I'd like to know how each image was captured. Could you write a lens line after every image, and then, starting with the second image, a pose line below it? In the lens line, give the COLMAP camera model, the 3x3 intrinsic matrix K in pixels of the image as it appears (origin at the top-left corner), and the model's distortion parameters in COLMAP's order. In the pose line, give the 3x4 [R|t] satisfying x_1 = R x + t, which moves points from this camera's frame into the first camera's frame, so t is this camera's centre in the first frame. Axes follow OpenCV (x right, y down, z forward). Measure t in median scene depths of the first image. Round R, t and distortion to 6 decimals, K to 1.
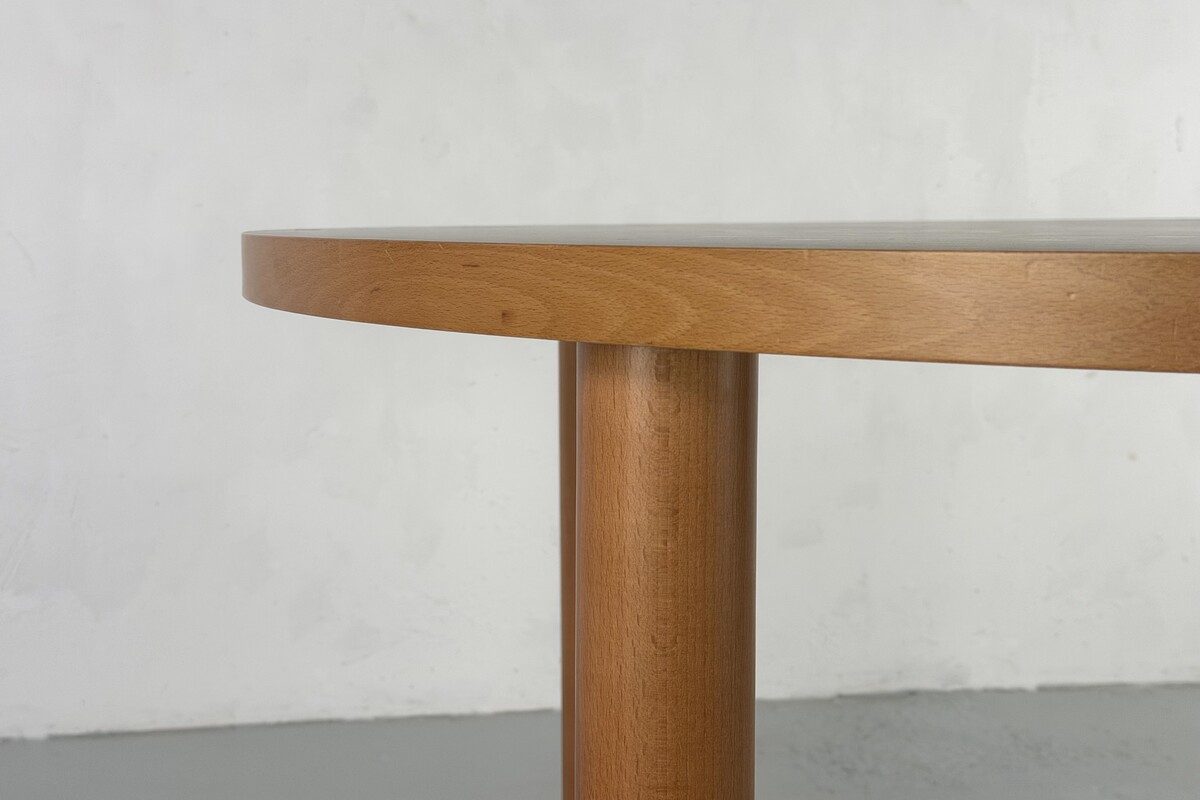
lens RADIAL K [[1714.0, 0, 585.0], [0, 1714.0, 369.1], [0, 0, 1]] dist [0.127050, 0.000000]
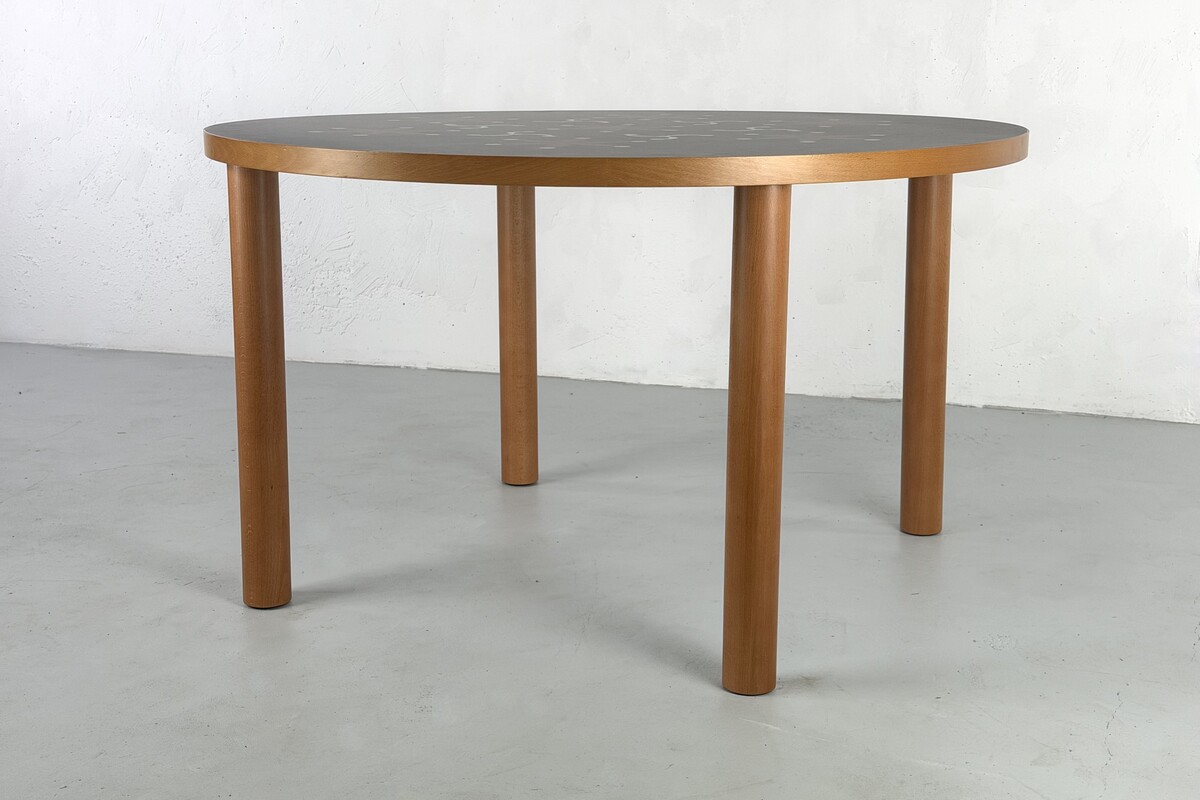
lens RADIAL K [[1714.0, 0, 566.4], [0, 1714.0, 408.7], [0, 0, 1]] dist [0.127050, 0.000000]
pose [[0.876546, 0.106178, -0.469461, 0.711847], [-0.045327, 0.989240, 0.139106, -0.013728], [0.479180, -0.100653, 0.871926, -0.570173]]
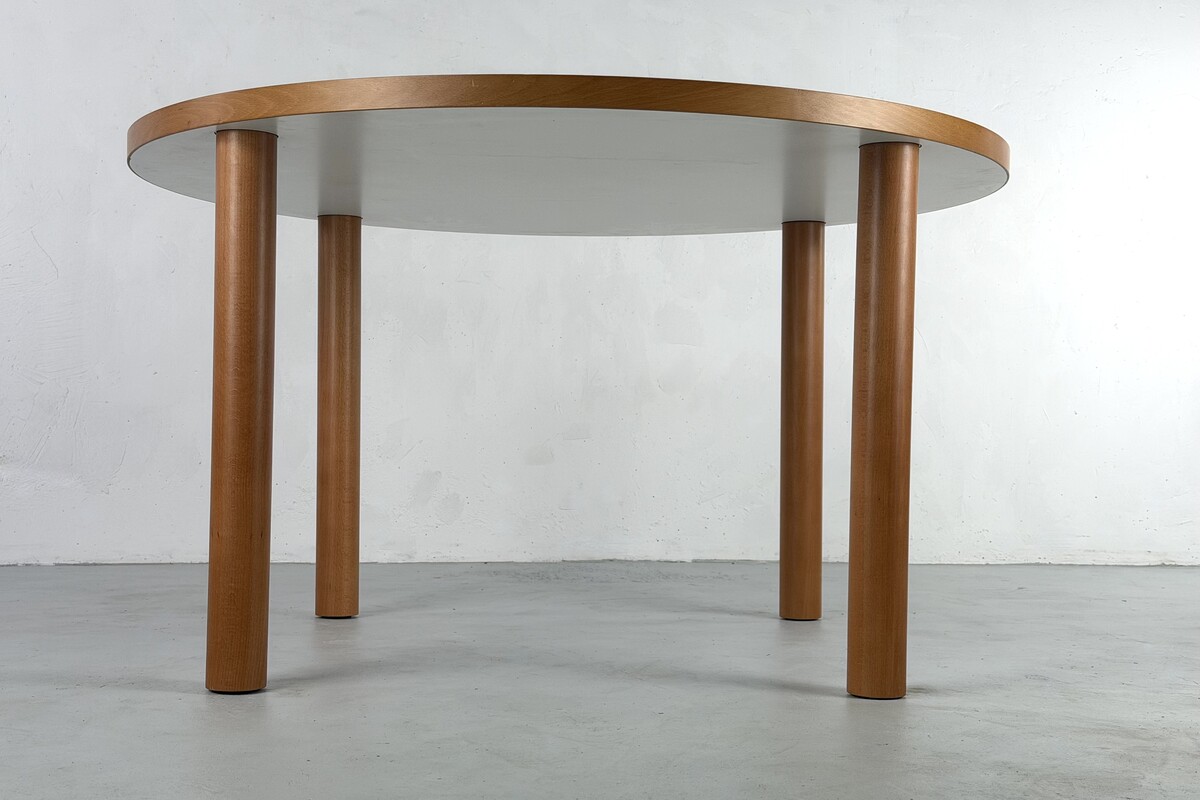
lens RADIAL K [[1714.0, 0, 604.3], [0, 1714.0, 424.0], [0, 0, 1]] dist [0.127050, 0.000000]
pose [[0.999782, 0.015007, -0.014520, 0.217376], [-0.016339, 0.995203, -0.096456, 0.228097], [0.013003, 0.096672, 0.995231, -0.592423]]
